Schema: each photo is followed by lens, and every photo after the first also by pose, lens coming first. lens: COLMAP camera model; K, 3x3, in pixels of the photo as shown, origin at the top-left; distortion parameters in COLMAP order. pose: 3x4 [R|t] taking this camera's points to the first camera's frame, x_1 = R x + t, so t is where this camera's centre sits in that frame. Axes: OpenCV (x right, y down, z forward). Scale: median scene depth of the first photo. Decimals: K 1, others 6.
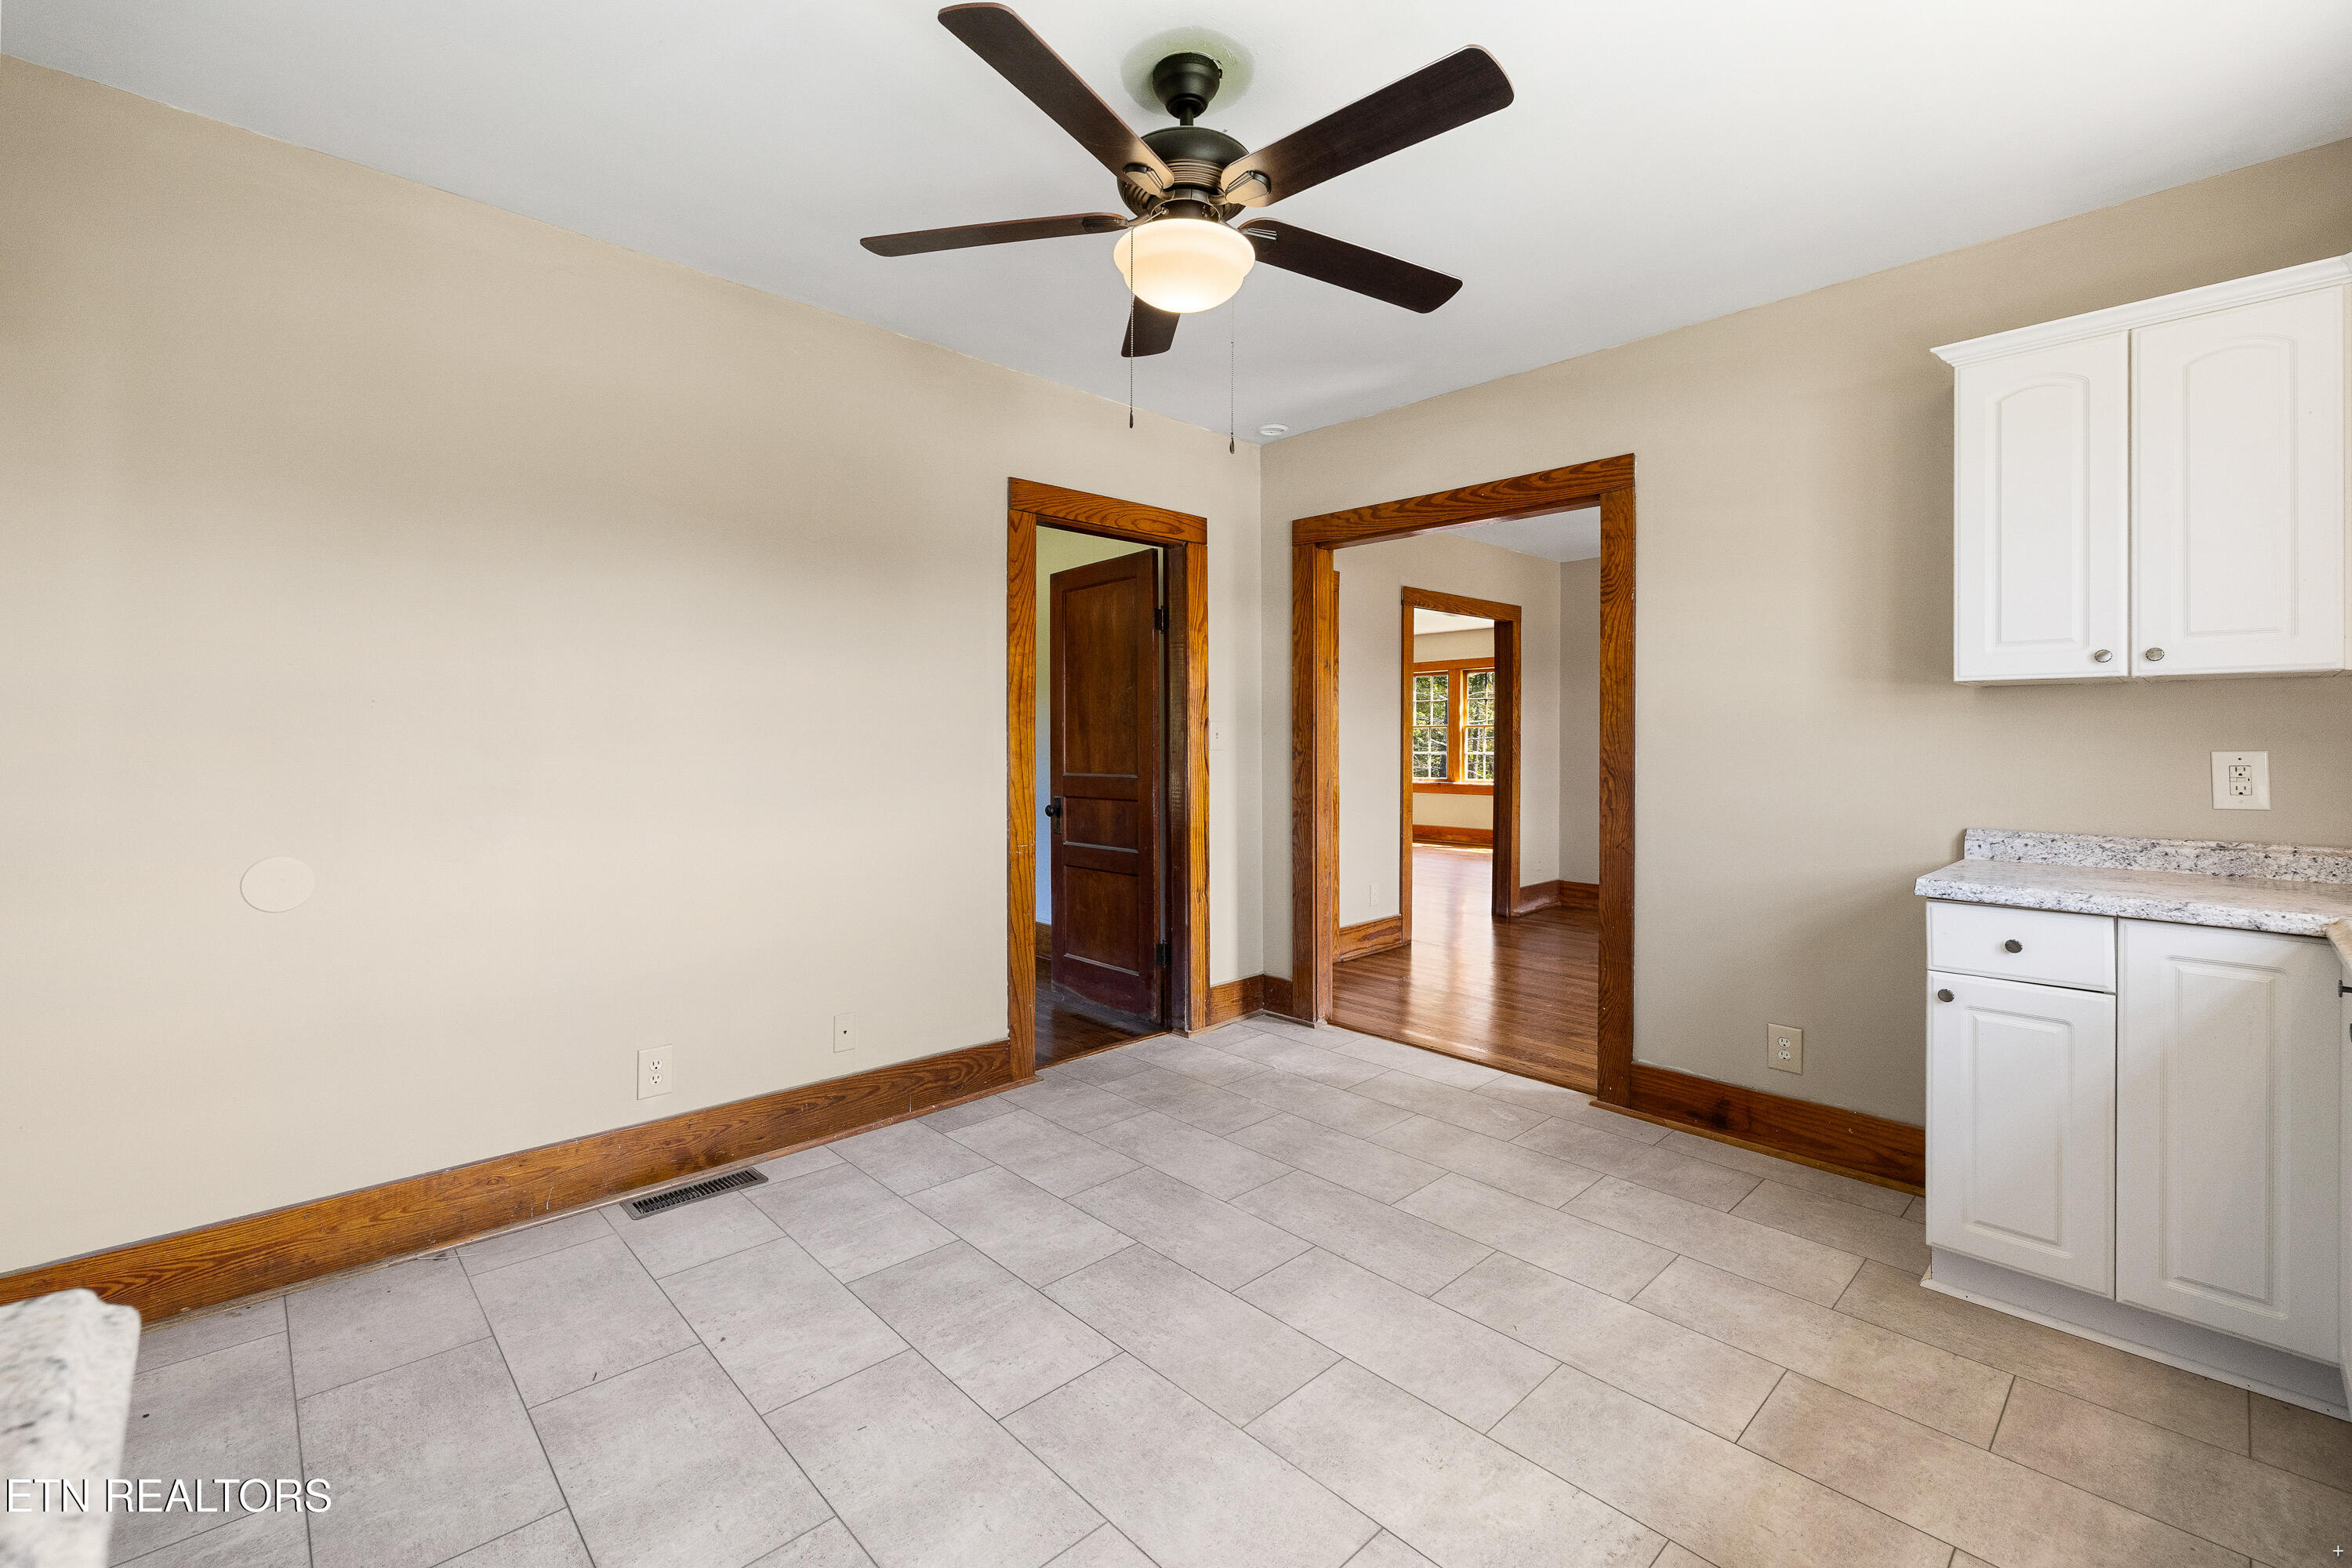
lens RADIAL K [[993.7, 0, 1179.4], [0, 993.7, 745.4], [0, 0, 1]] dist [-0.002513, 0.000346]
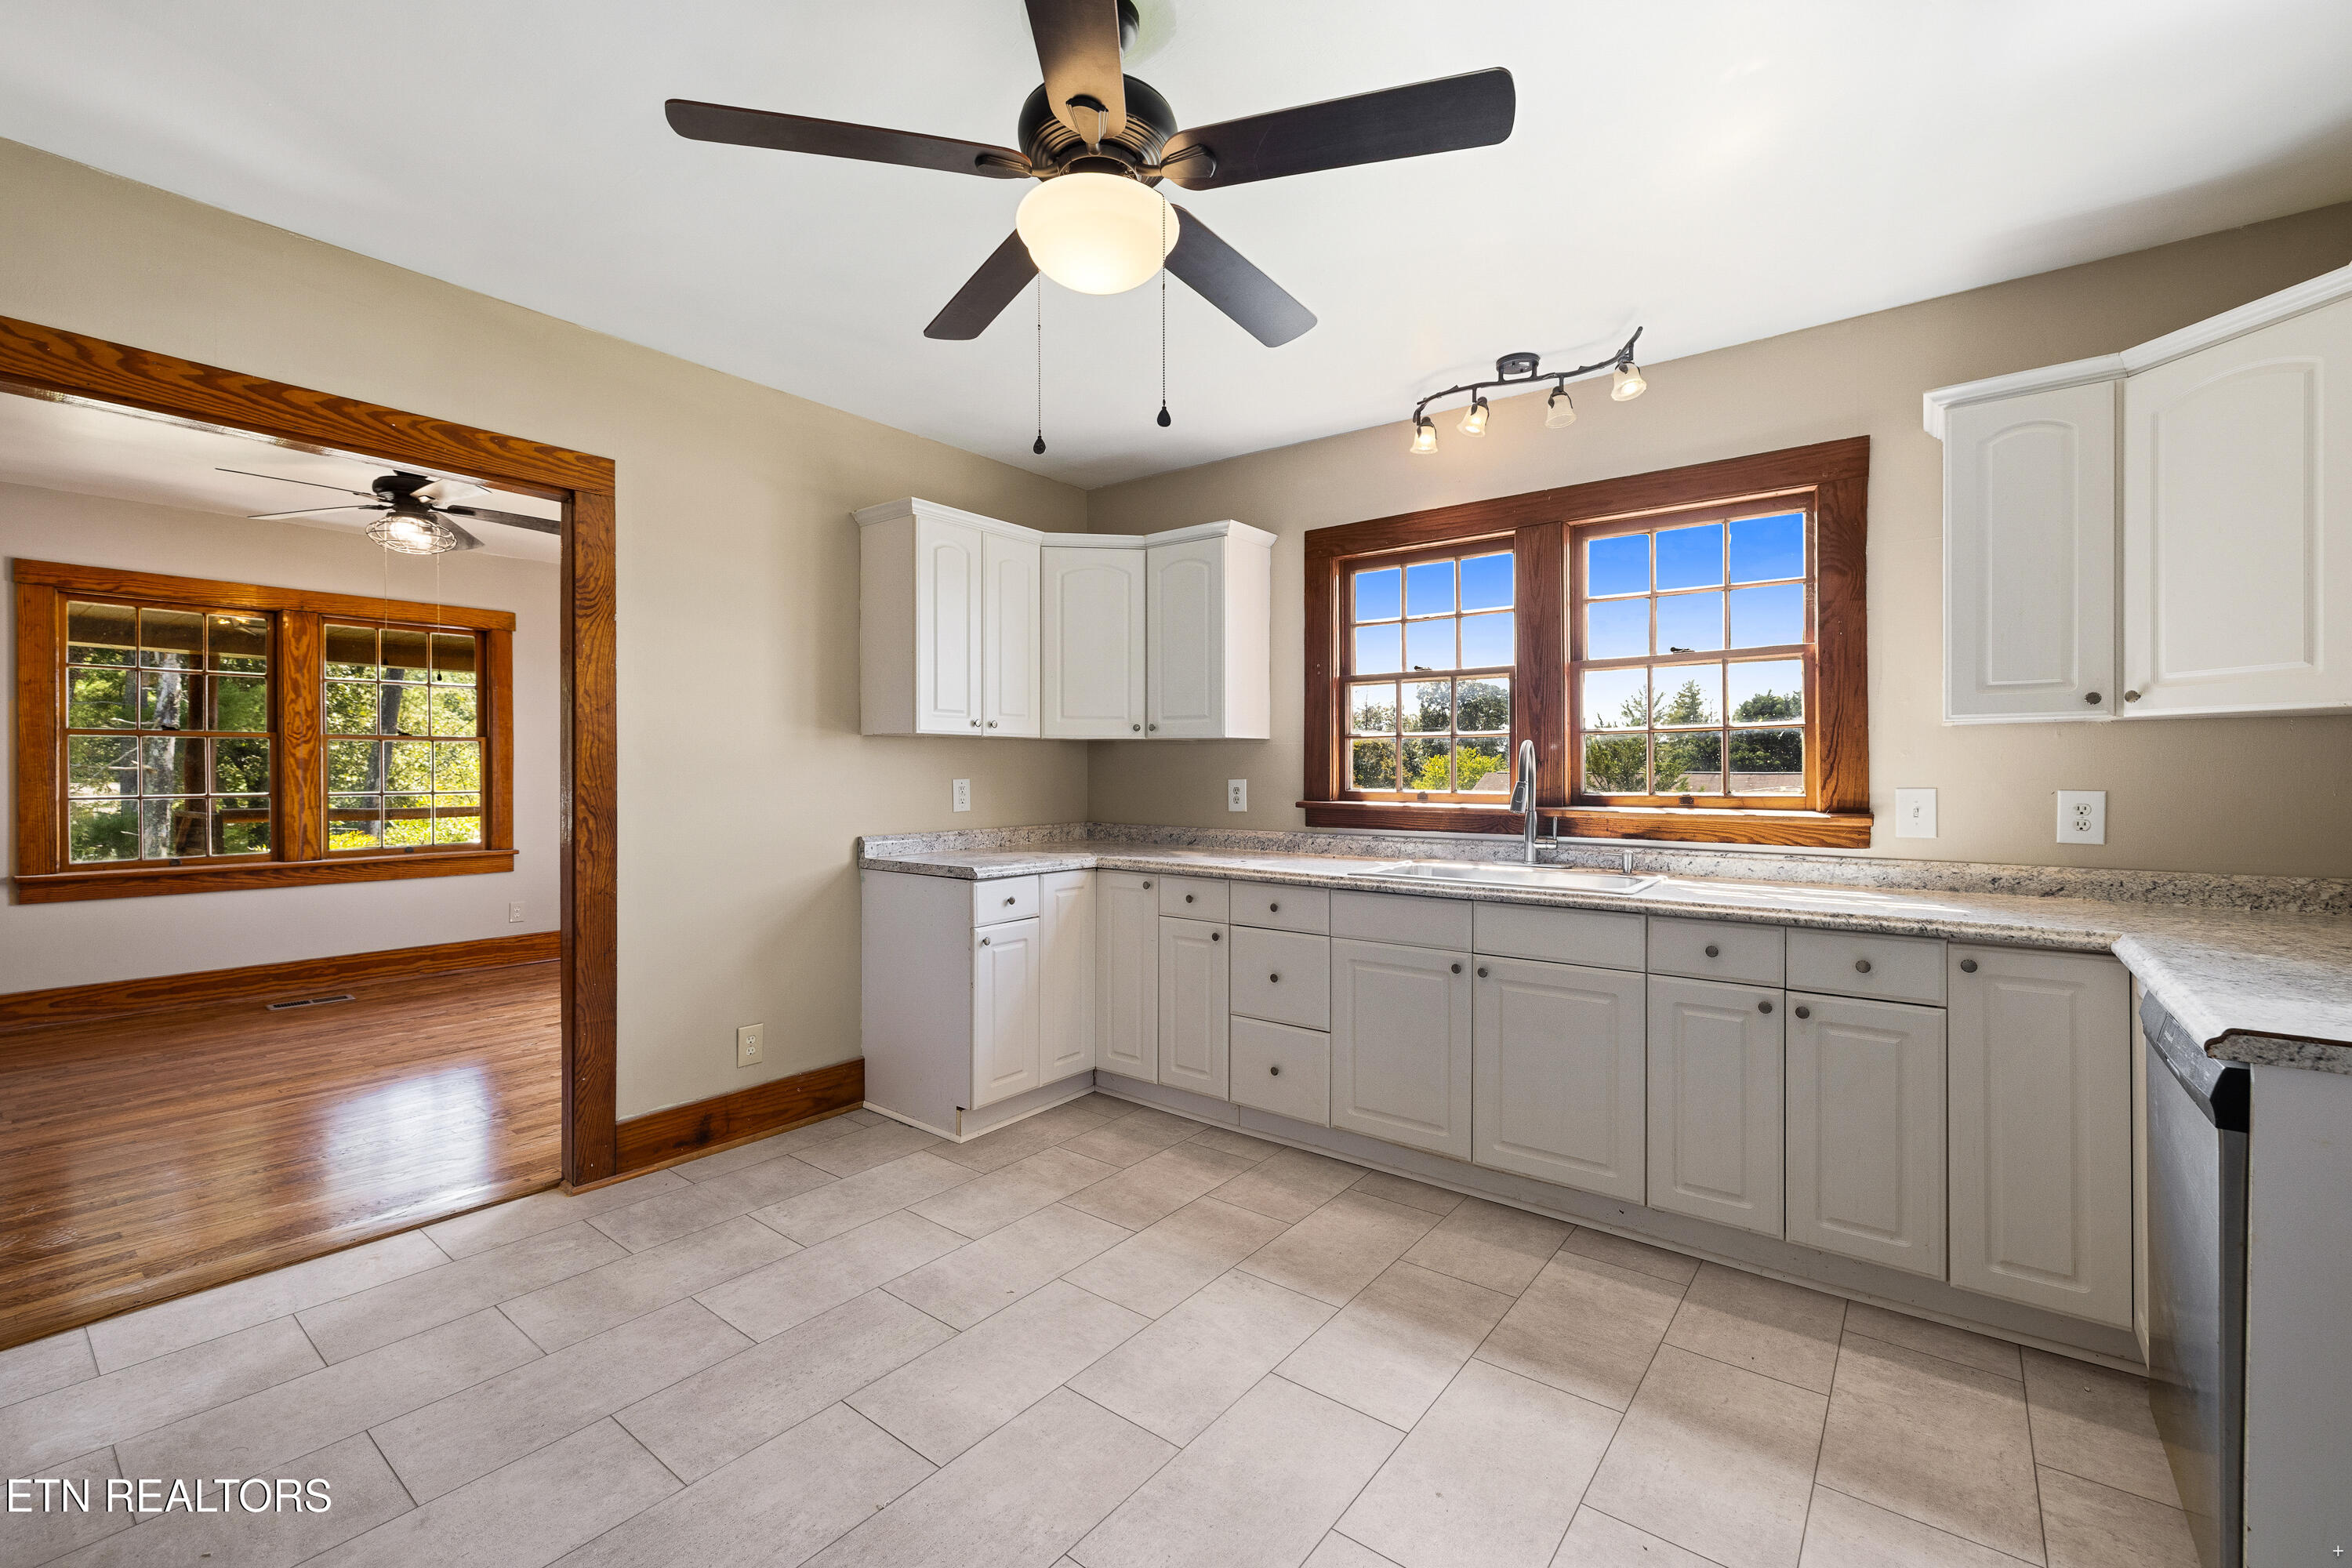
lens RADIAL K [[993.7, 0, 1132.4], [0, 993.7, 781.9], [0, 0, 1]] dist [-0.002513, 0.000346]
pose [[-0.123143, -0.018125, 0.992223, -0.746742], [0.001576, 0.999828, 0.018460, -0.021121], [-0.992388, 0.003837, -0.123093, 0.928456]]
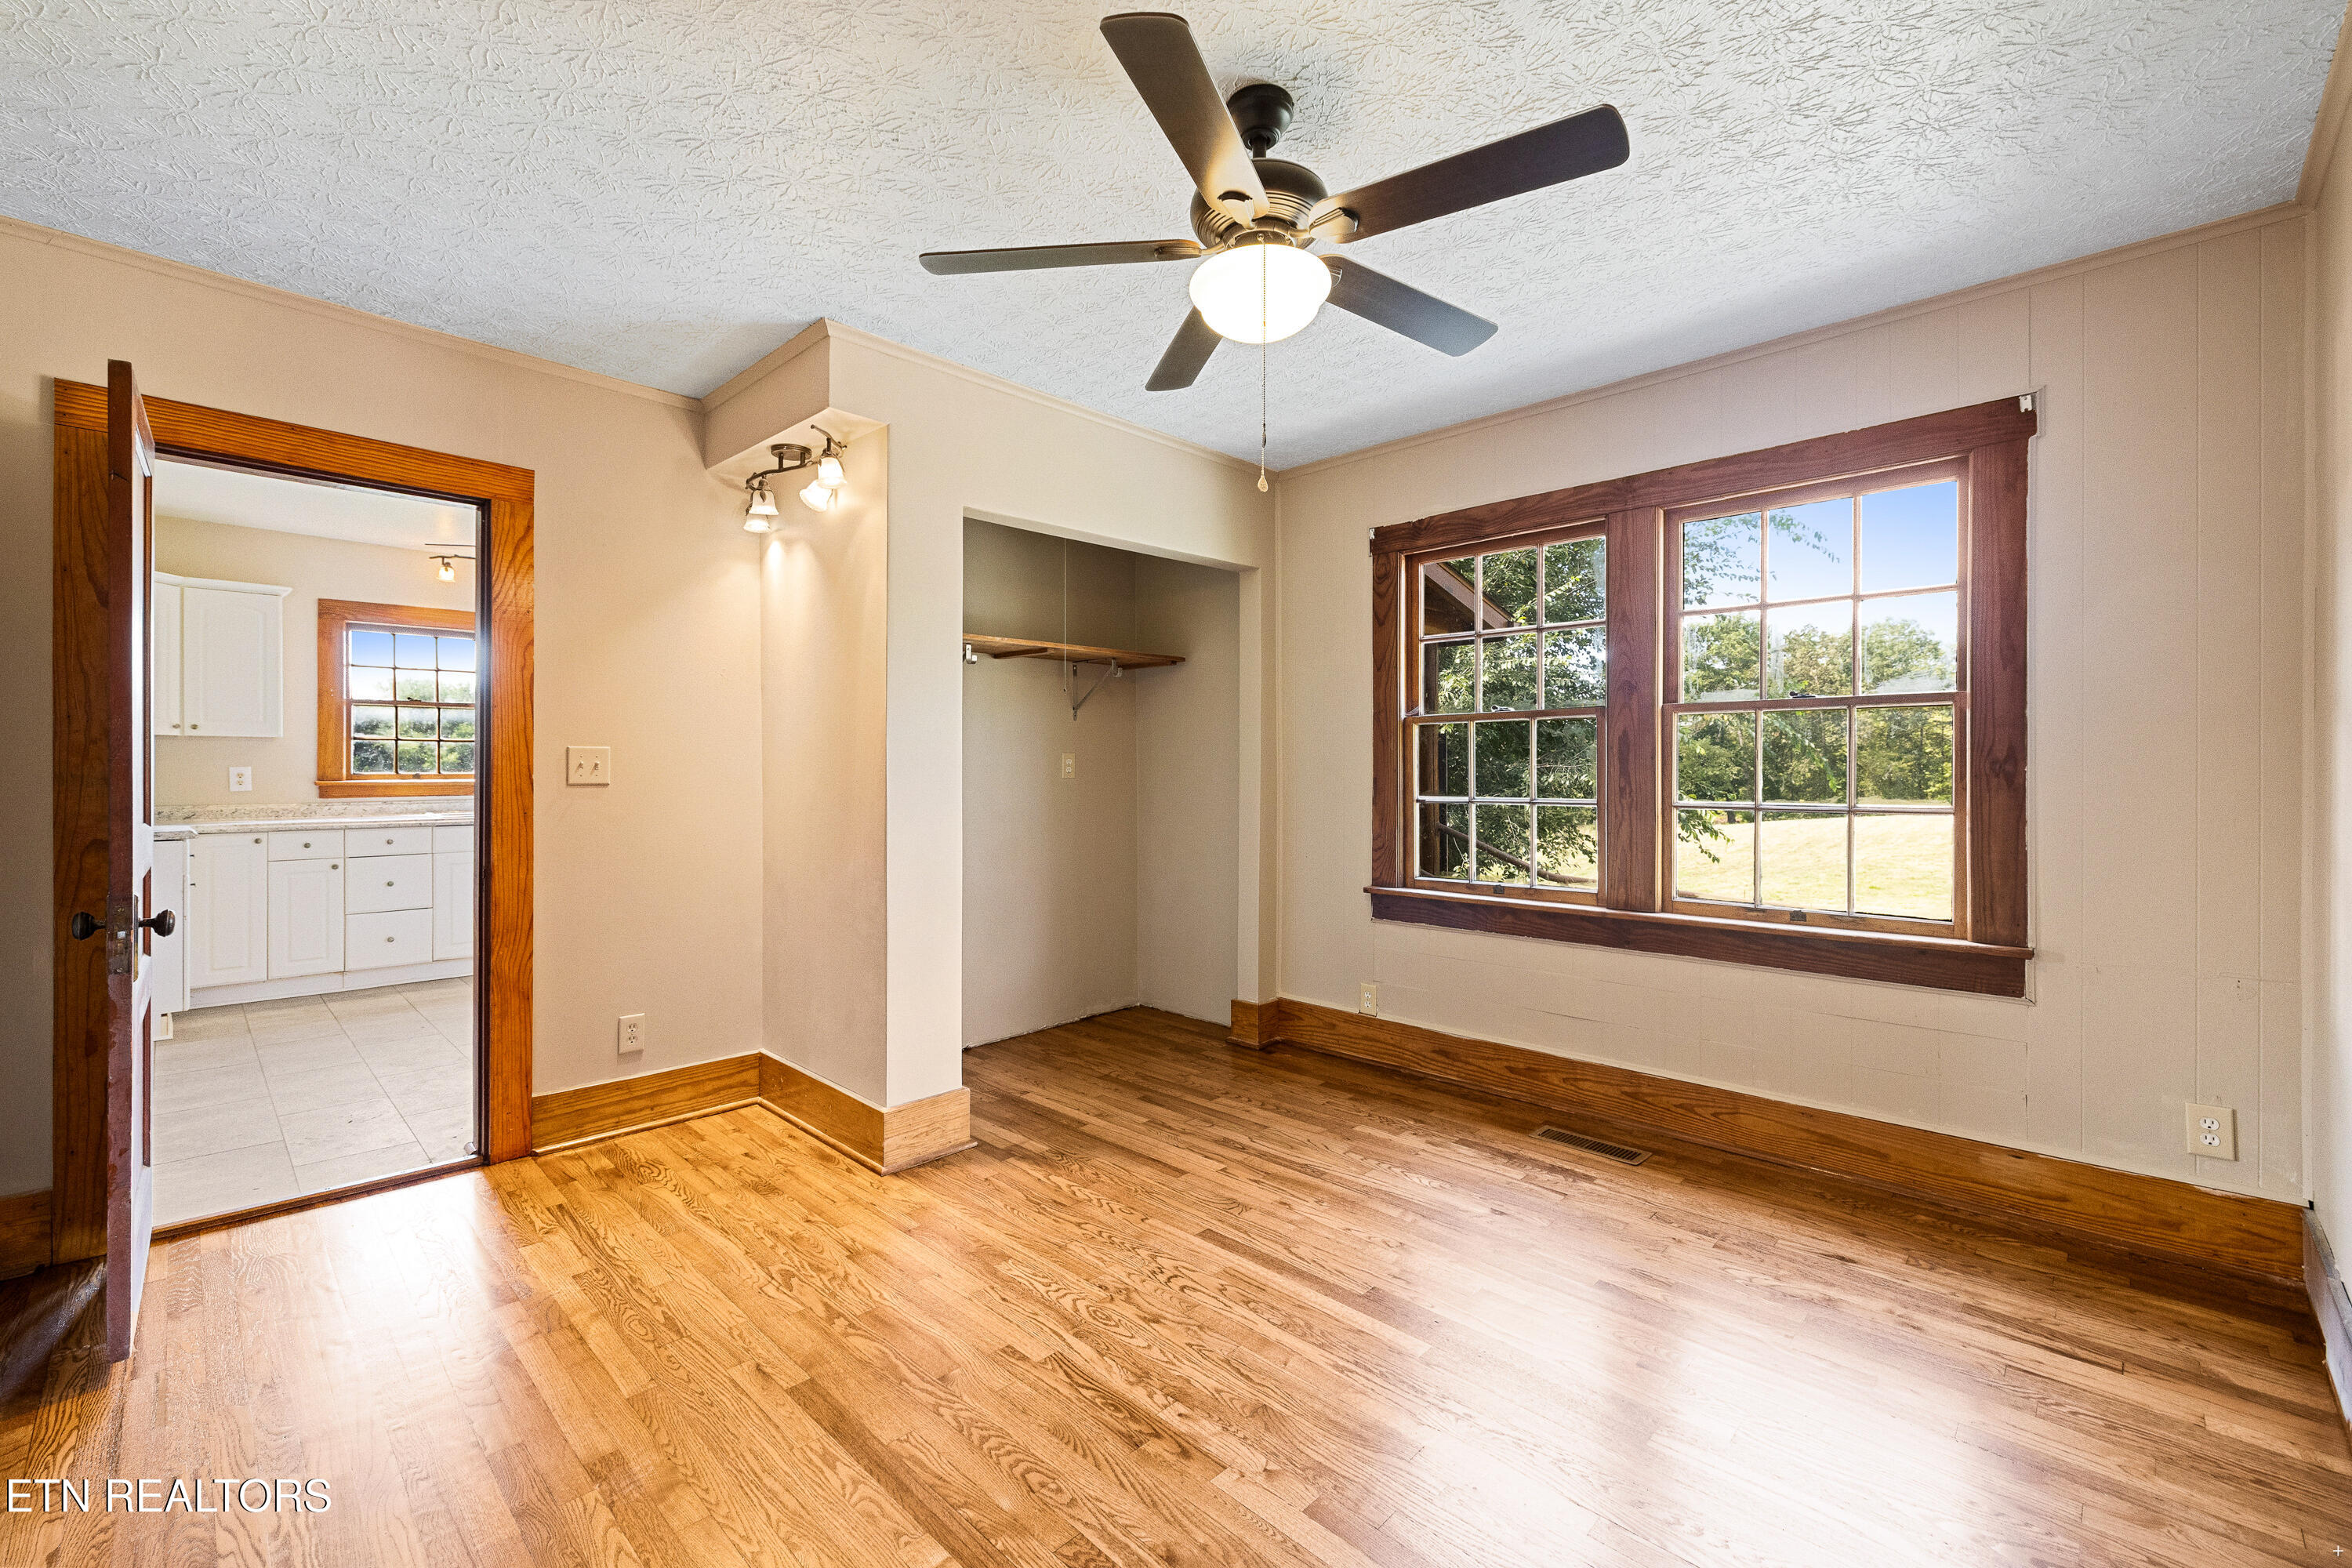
lens RADIAL K [[993.7, 0, 1169.5], [0, 993.7, 774.7], [0, 0, 1]] dist [-0.002513, 0.000346]
pose [[-0.999664, -0.002411, -0.025809, -1.175924], [-0.002698, 0.999935, 0.011083, -0.006372], [0.025780, 0.011149, -0.999605, 3.011999]]
